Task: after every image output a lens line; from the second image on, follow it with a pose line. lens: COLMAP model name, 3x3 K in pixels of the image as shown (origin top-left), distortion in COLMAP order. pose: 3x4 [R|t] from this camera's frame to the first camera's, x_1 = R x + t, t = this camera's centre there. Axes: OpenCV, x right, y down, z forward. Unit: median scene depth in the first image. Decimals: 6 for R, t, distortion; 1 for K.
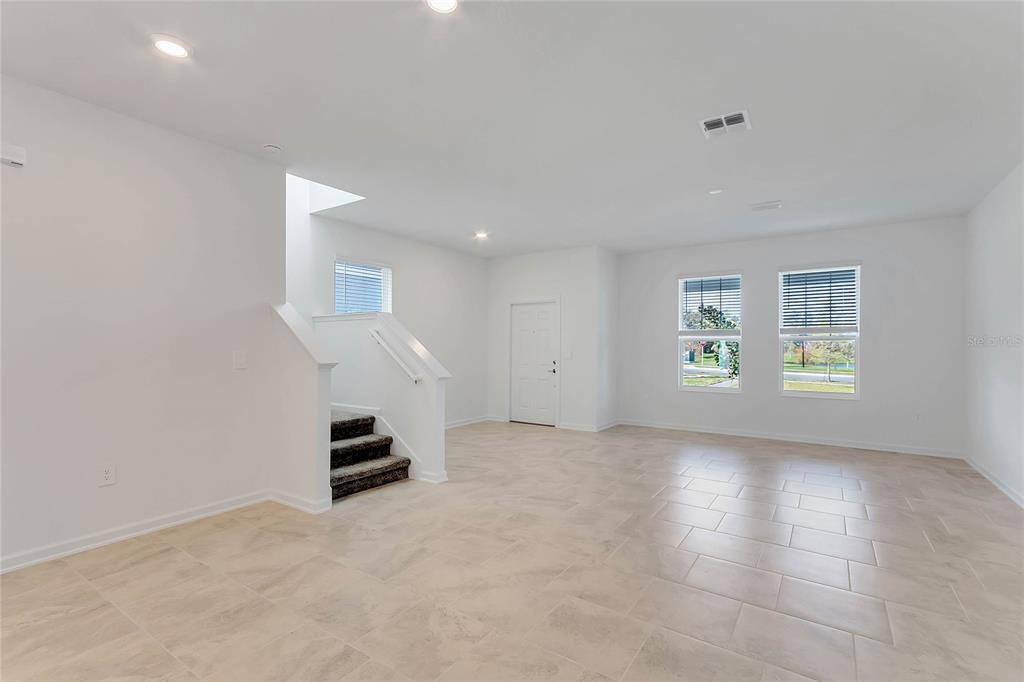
lens RADIAL K [[460.0, 0, 512.0], [0, 460.0, 341.0], [0, 0, 1]] dist [0.002916, 0.000638]
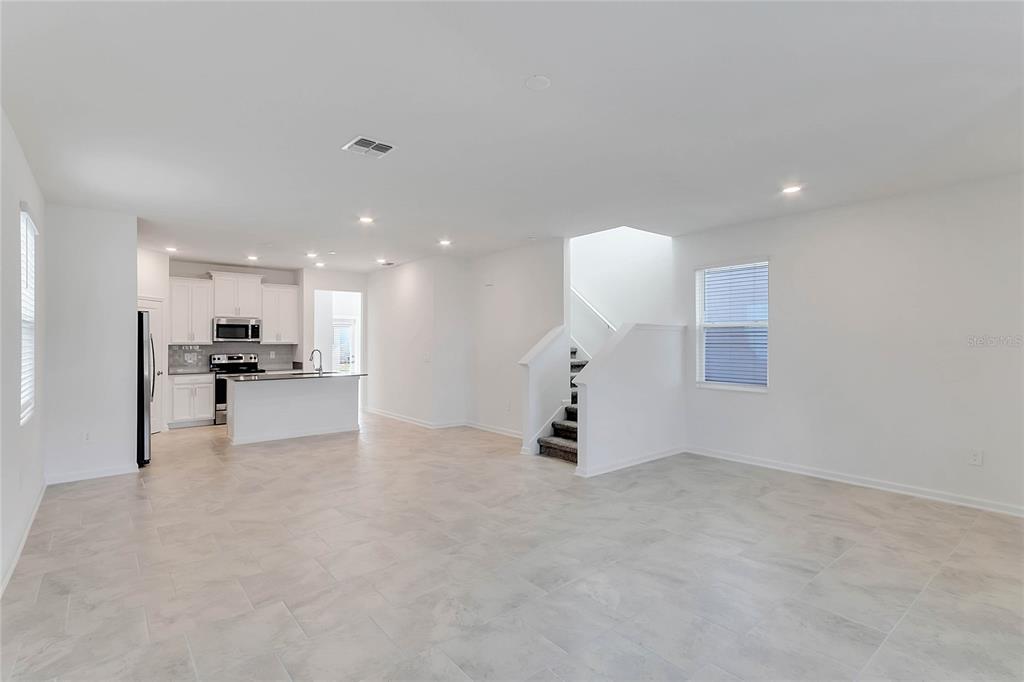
lens RADIAL K [[493.7, 0, 512.0], [0, 493.7, 341.0], [0, 0, 1]] dist [0.002100, 0.000224]
pose [[-0.273683, -0.001947, -0.961818, 0.834774], [0.016449, 0.999842, -0.006704, -0.013330], [0.961679, -0.017655, -0.273608, 0.937189]]
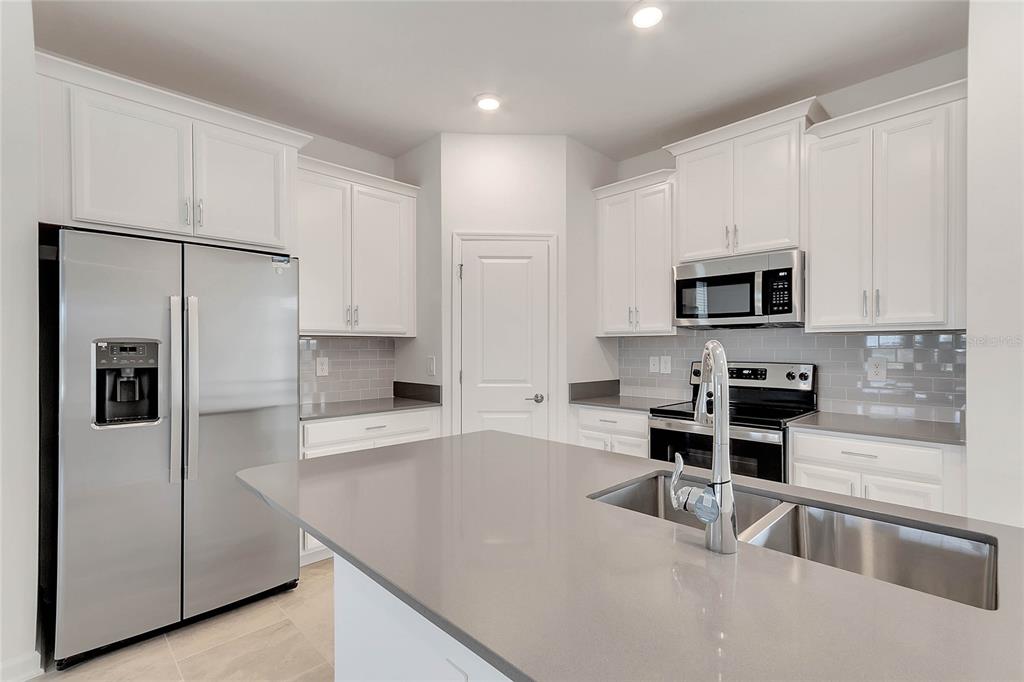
lens RADIAL K [[471.5, 0, 511.3], [0, 471.5, 347.3], [0, 0, 1]] dist [0.001352, 0.000314]
pose [[-0.980416, -0.000506, 0.196938, -0.347384], [-0.003284, 0.999900, -0.013778, -0.004682], [-0.196911, -0.014155, -0.980319, 0.189318]]
